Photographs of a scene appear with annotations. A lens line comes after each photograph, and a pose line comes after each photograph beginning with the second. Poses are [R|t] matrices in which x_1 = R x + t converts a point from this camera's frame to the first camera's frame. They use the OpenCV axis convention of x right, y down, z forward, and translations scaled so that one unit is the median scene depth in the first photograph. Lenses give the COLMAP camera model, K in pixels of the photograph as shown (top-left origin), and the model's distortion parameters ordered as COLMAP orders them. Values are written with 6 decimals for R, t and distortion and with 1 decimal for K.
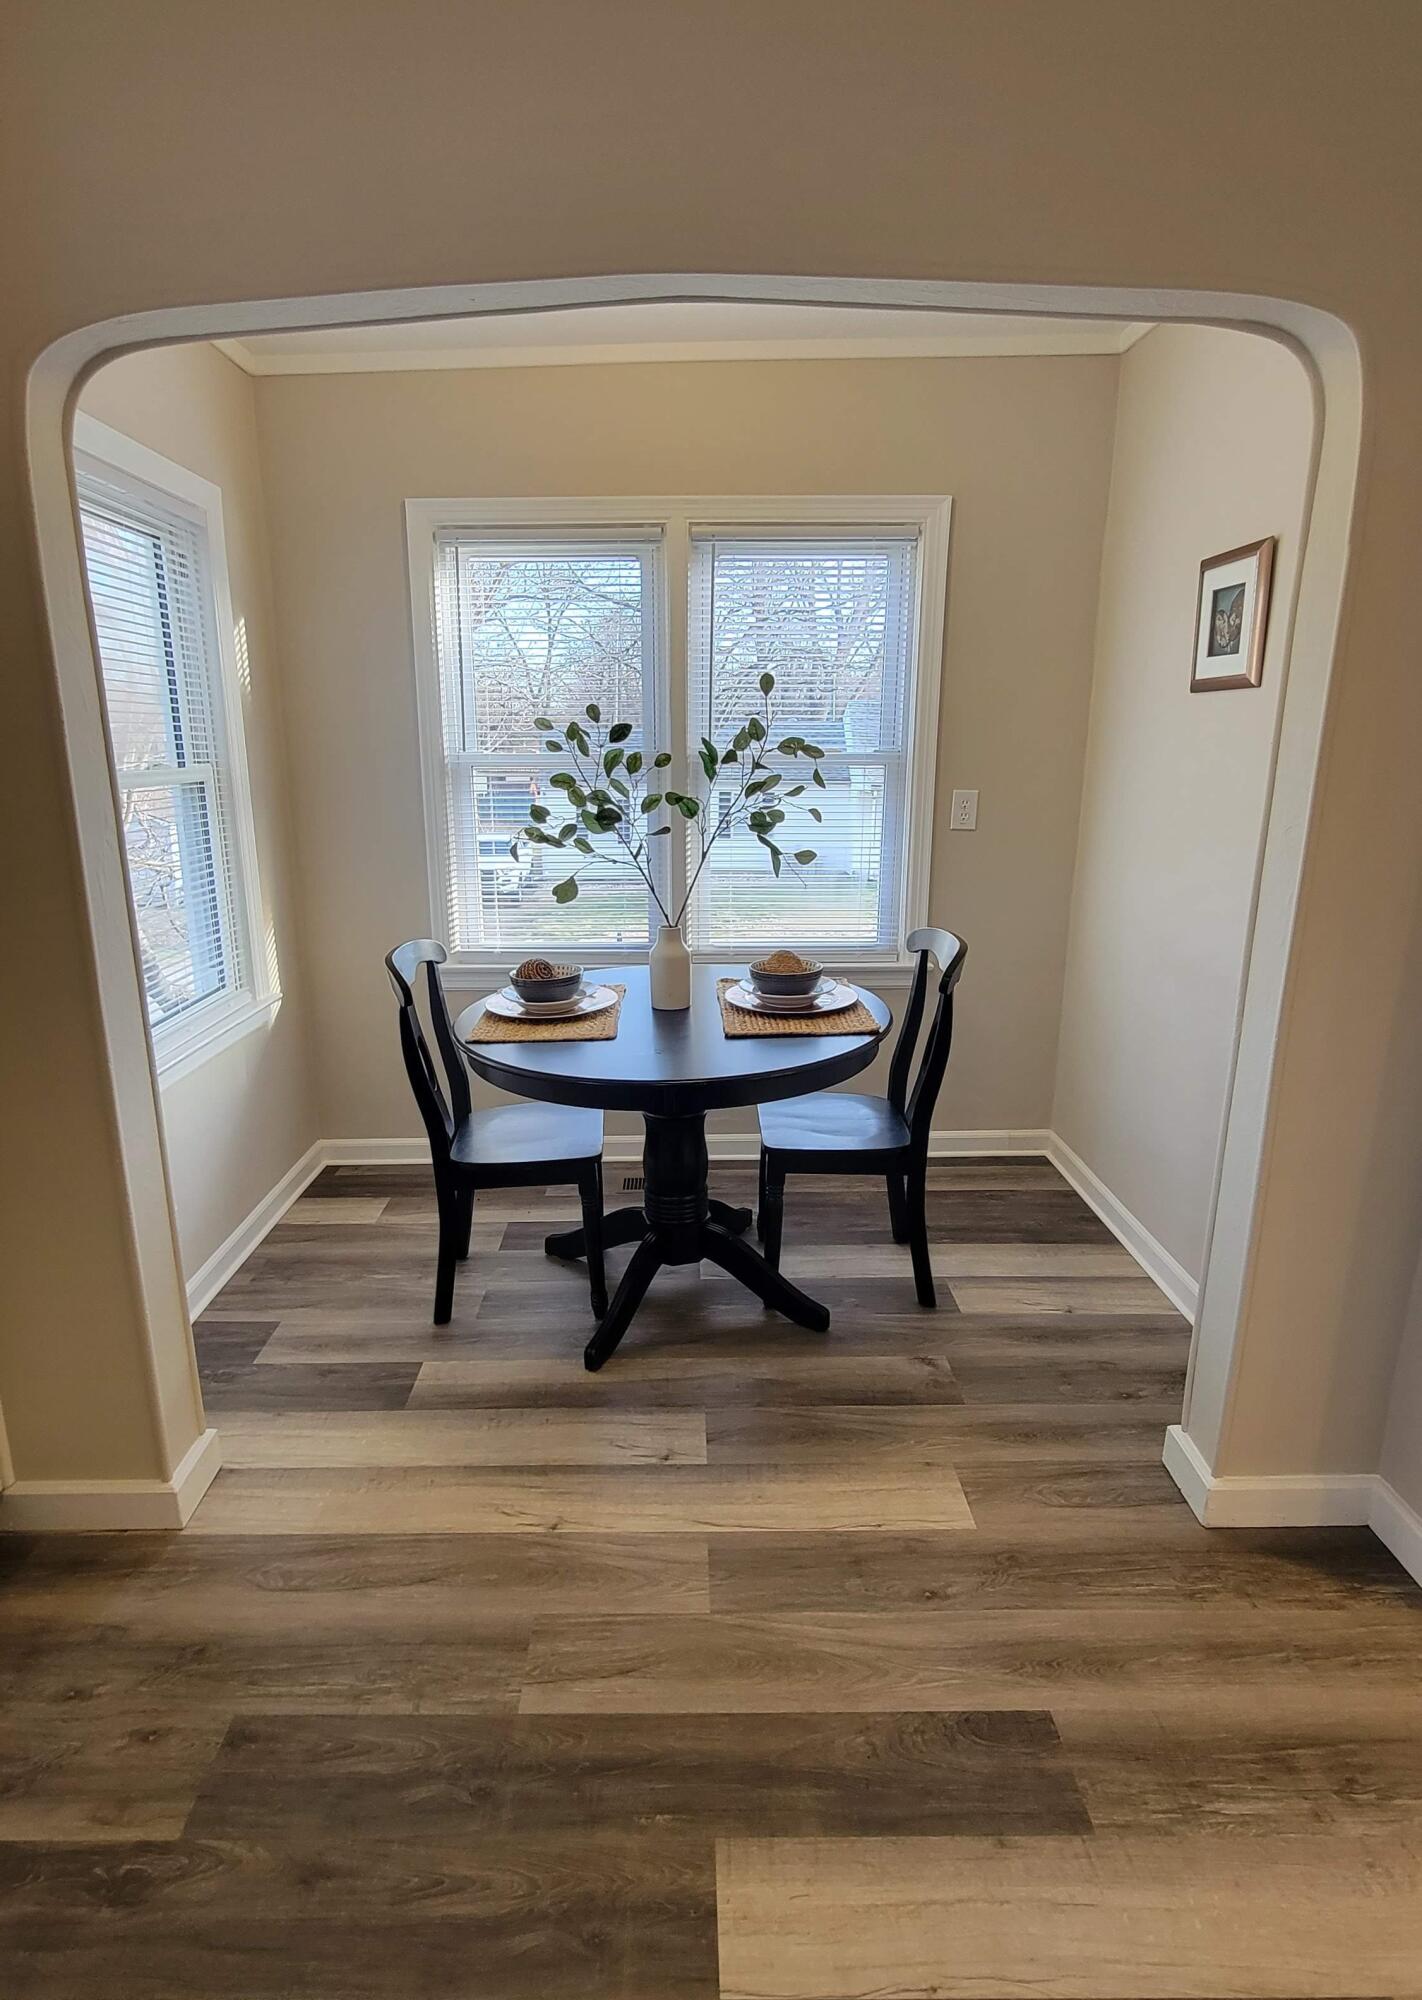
lens RADIAL K [[1041.7, 0, 673.6], [0, 1041.7, 995.4], [0, 0, 1]] dist [-0.002180, -0.001041]
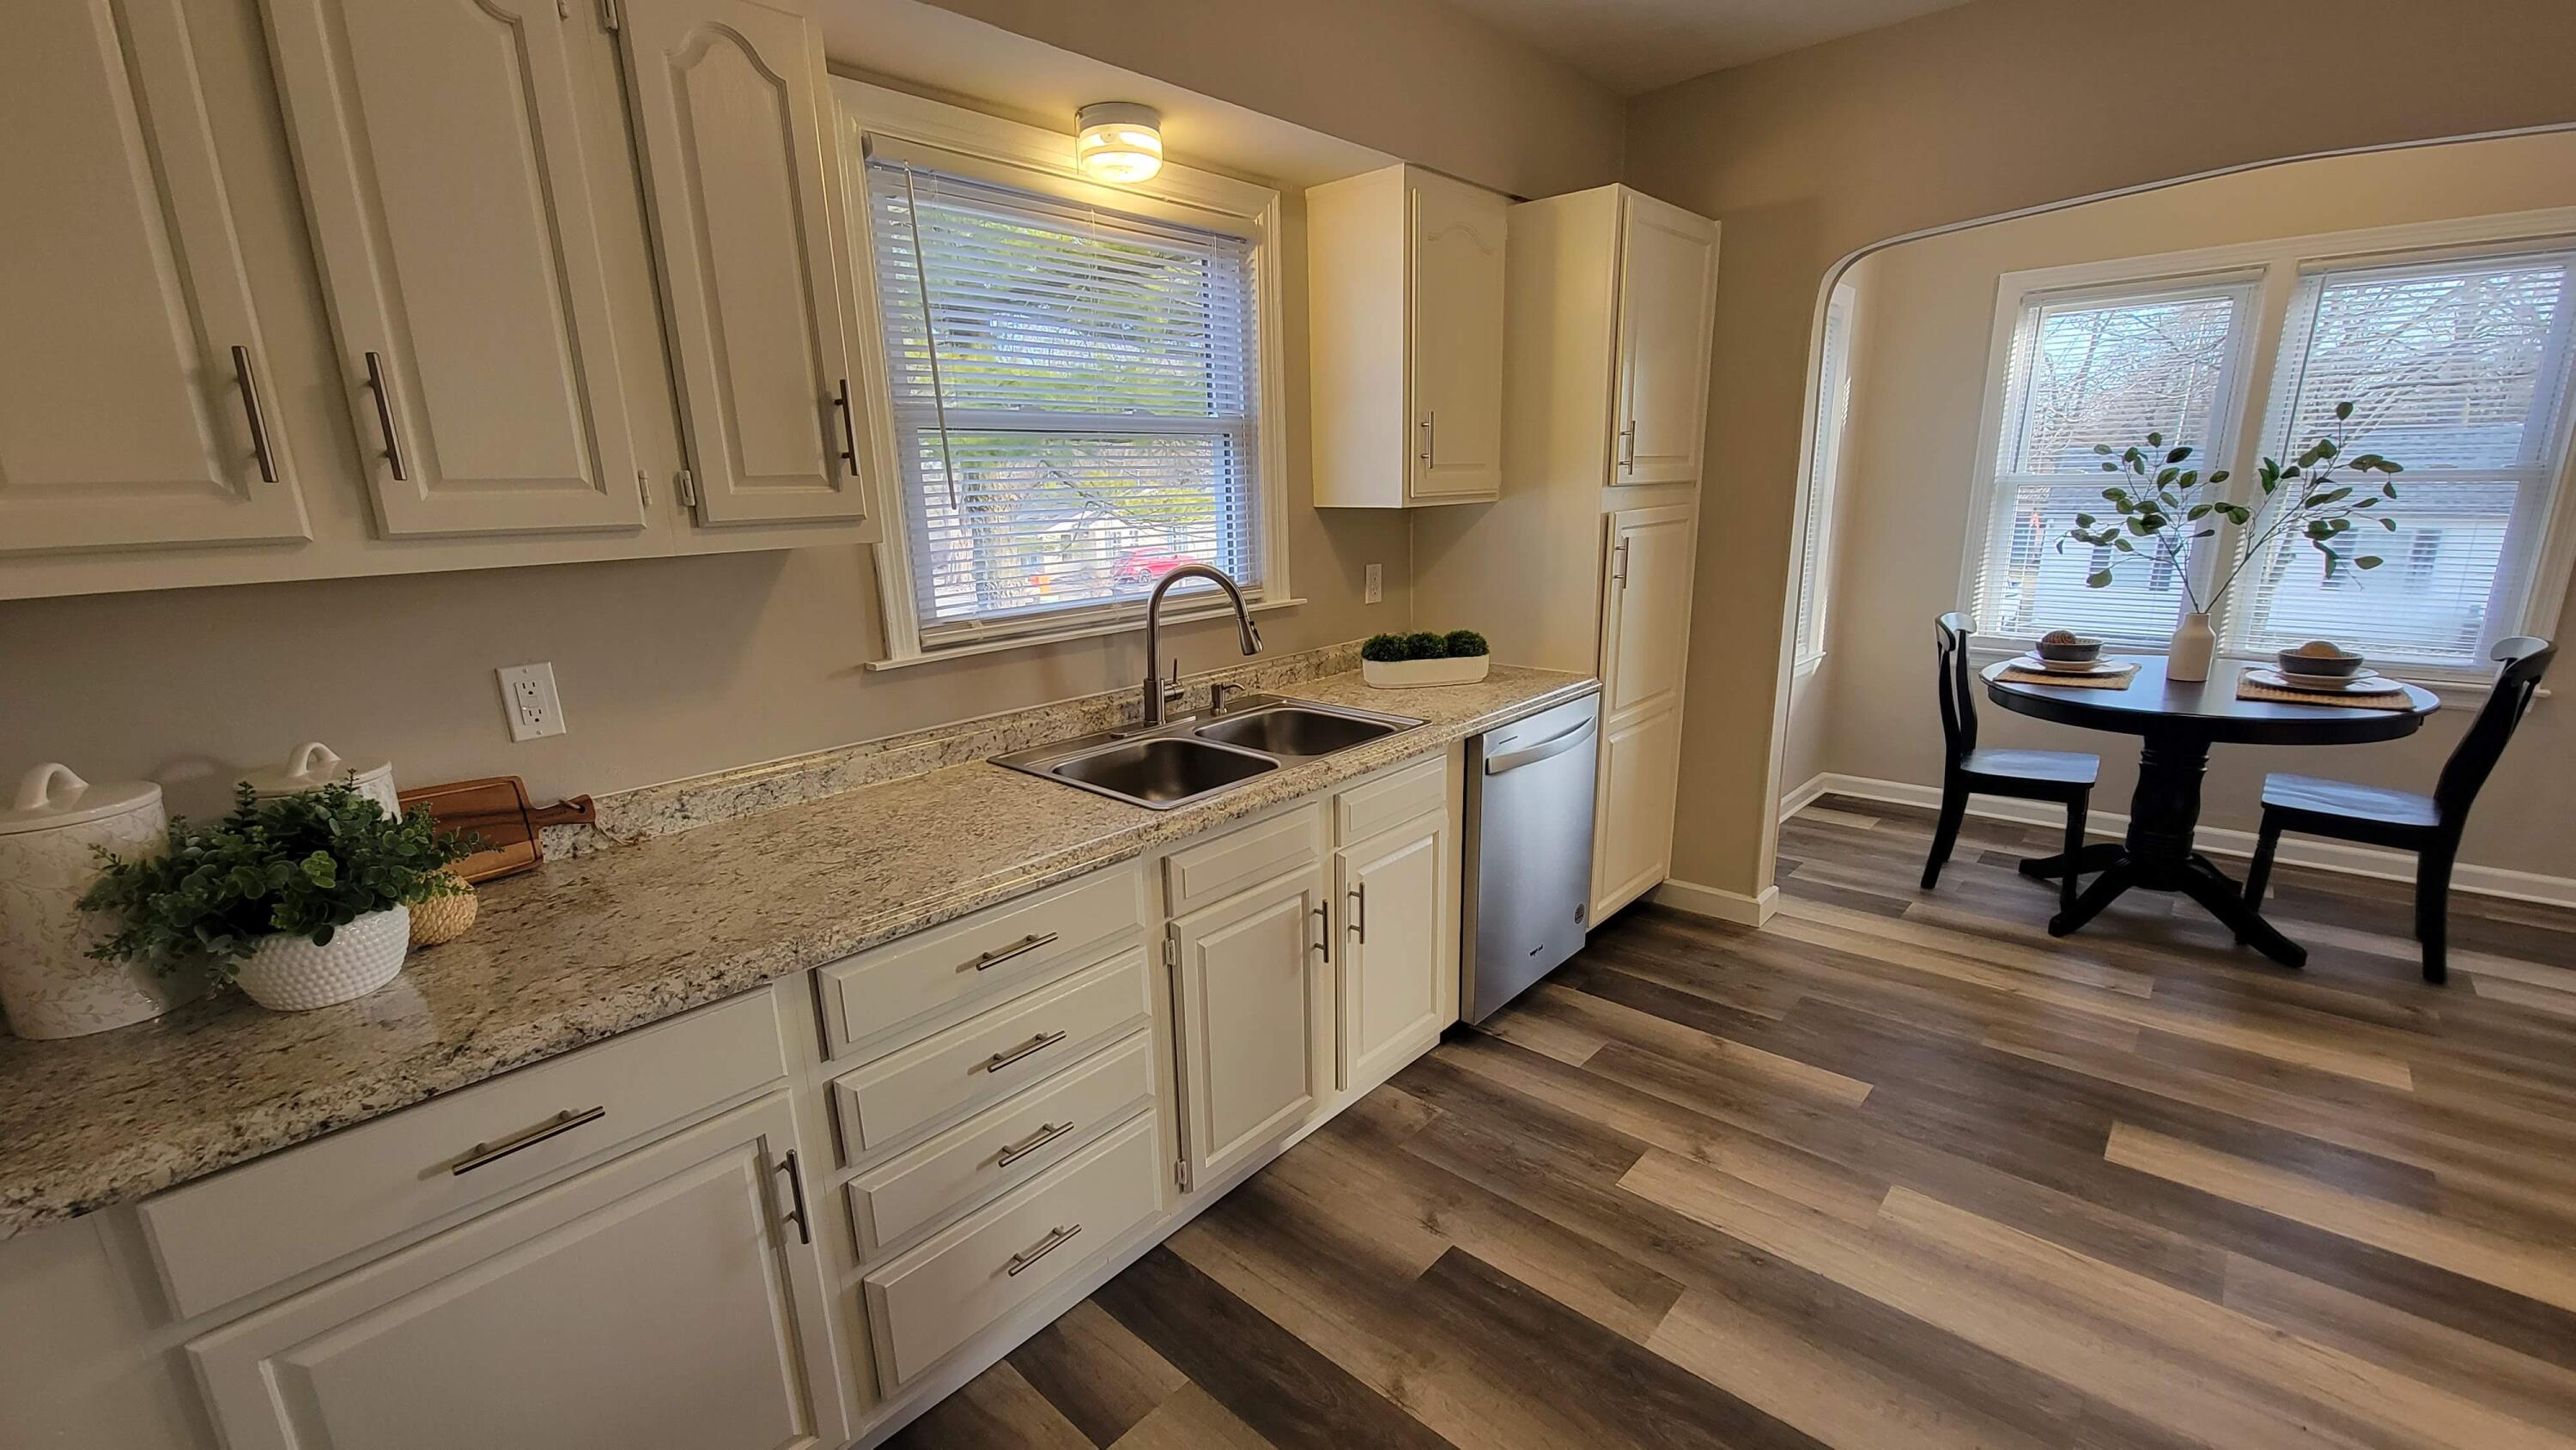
lens RADIAL K [[1055.8, 0, 1296.4], [0, 1055.8, 757.6], [0, 0, 1]] dist [-0.003334, -0.000286]
pose [[0.745394, 0.157345, -0.647788, 0.034467], [-0.139833, 0.987031, 0.078843, 0.152585], [0.651793, 0.031813, 0.757730, -0.627076]]
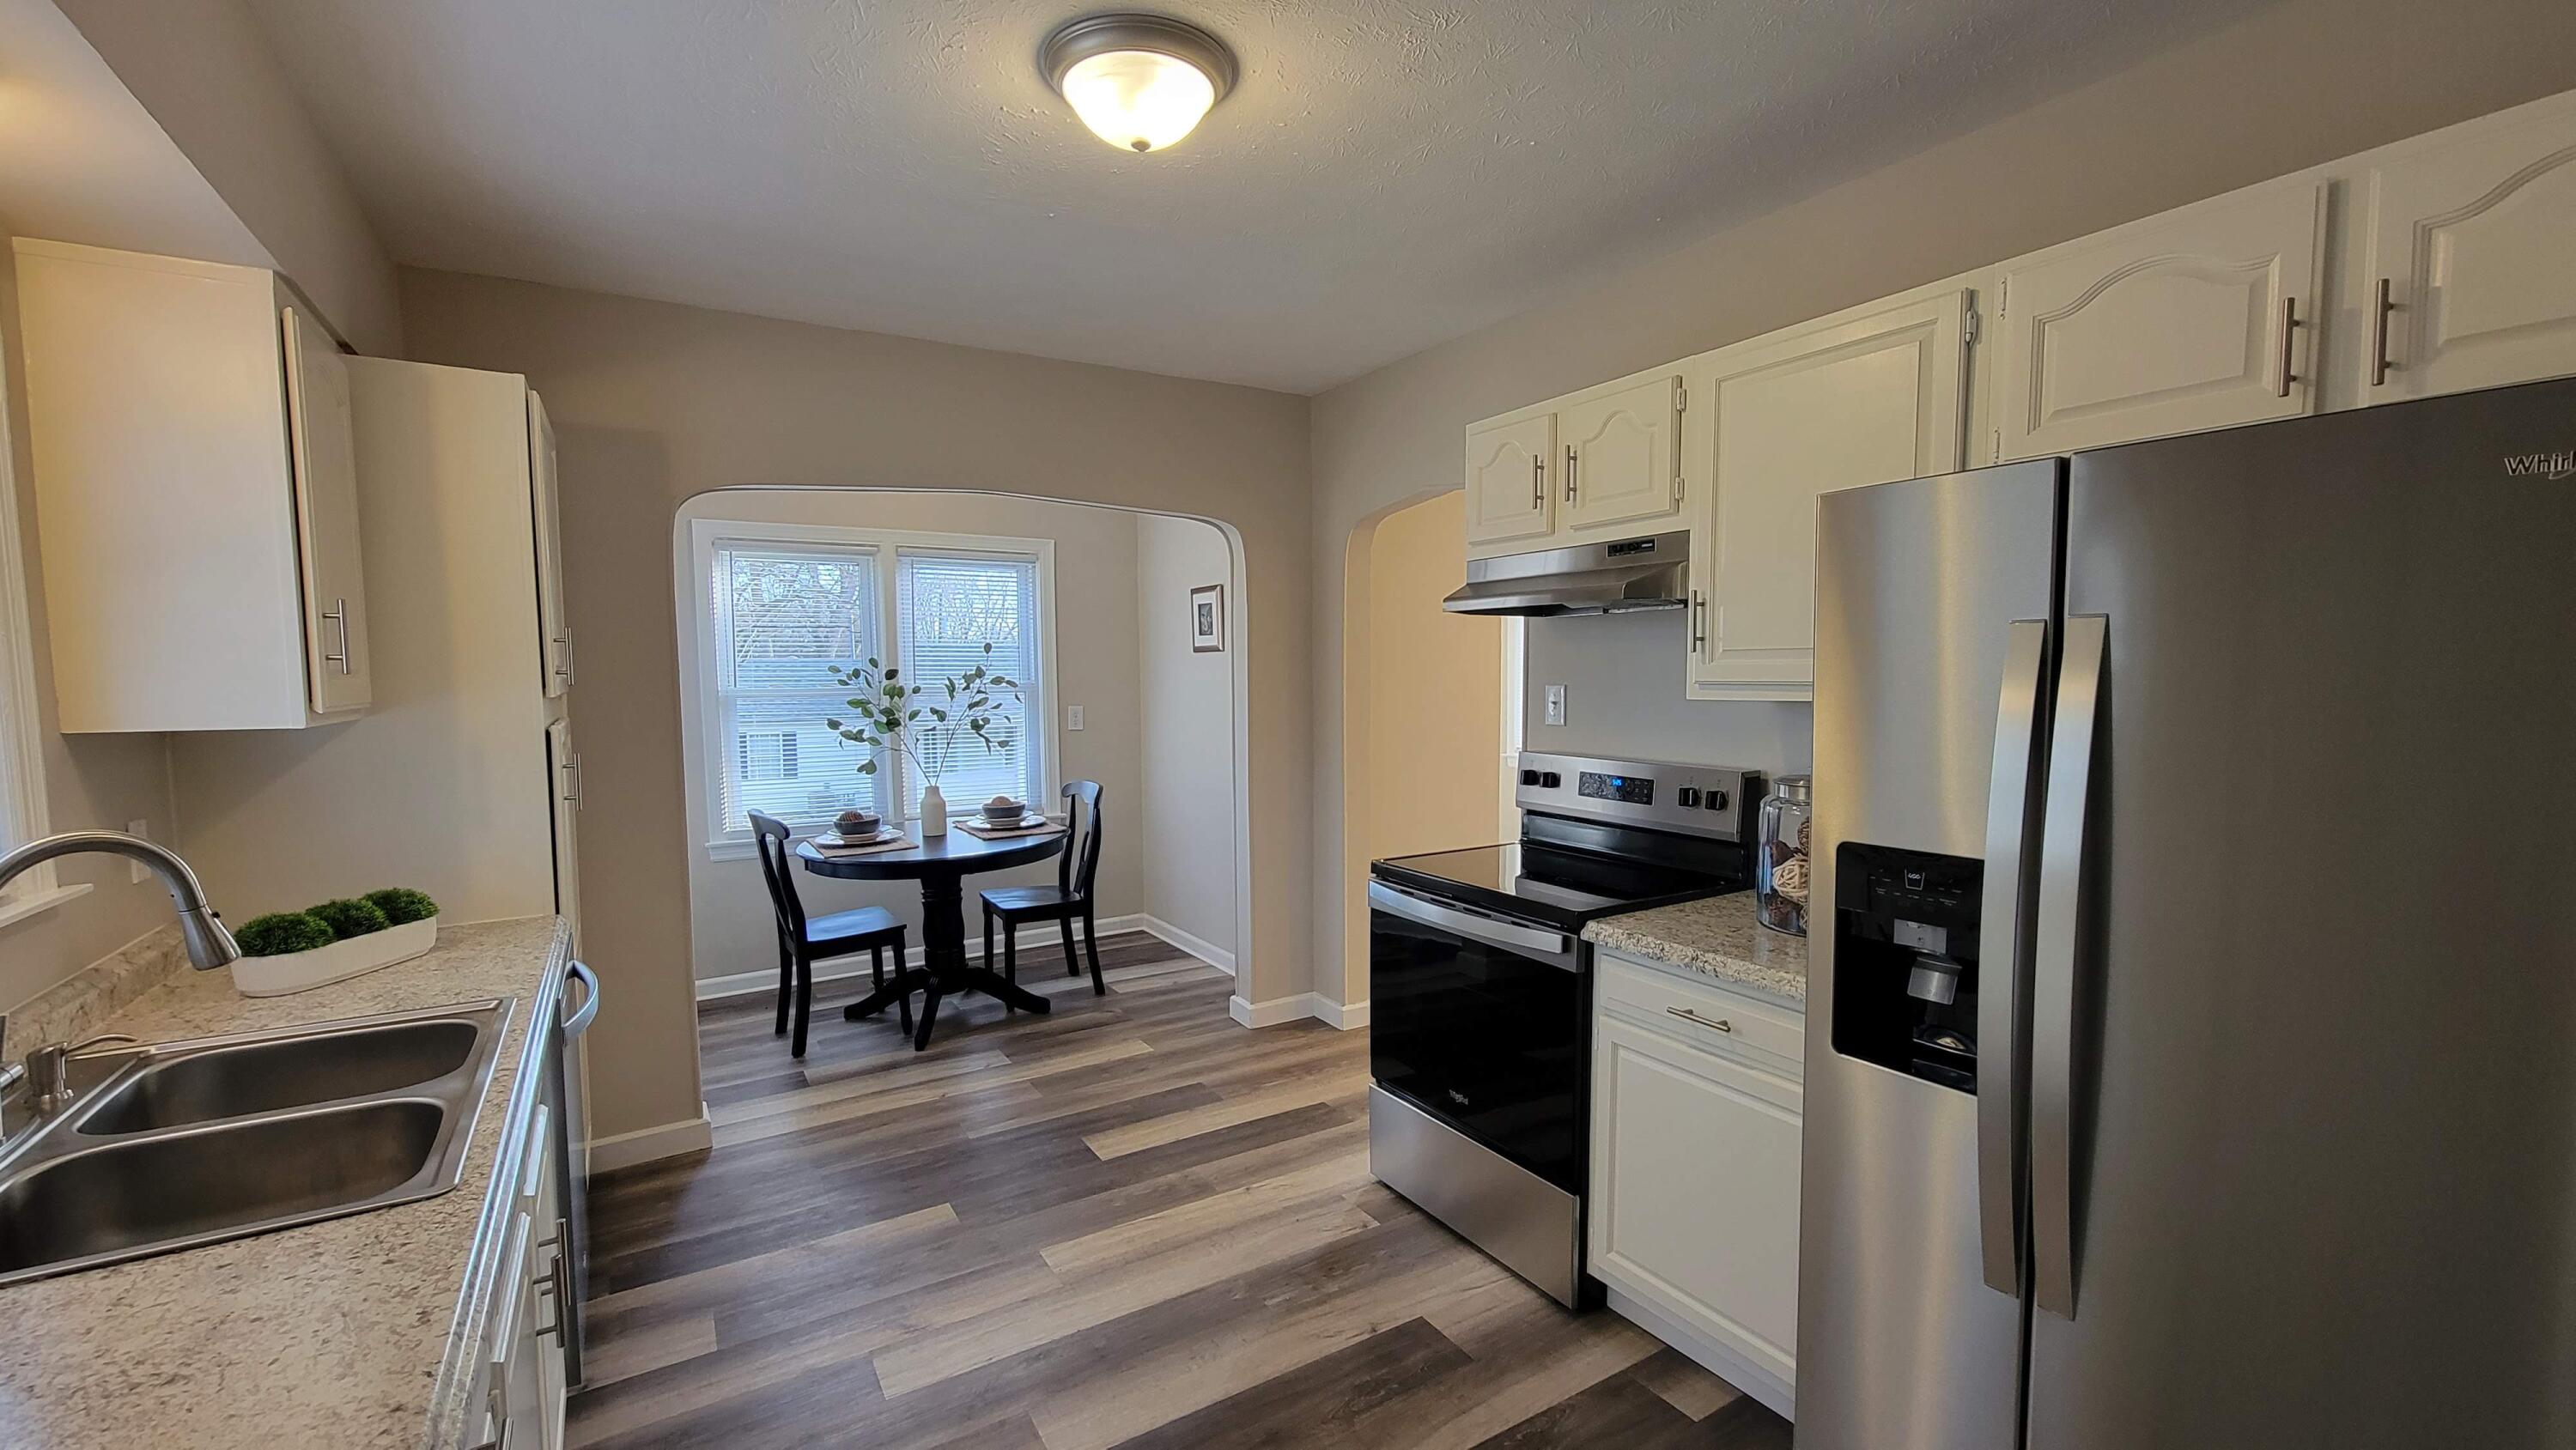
lens RADIAL K [[1055.8, 0, 1296.4], [0, 1055.8, 757.6], [0, 0, 1]] dist [-0.003334, -0.000286]
pose [[0.844161, -0.046408, 0.534078, -0.416358], [0.132919, 0.983257, -0.124651, 0.178955], [-0.519351, 0.176215, 0.836195, -0.738638]]
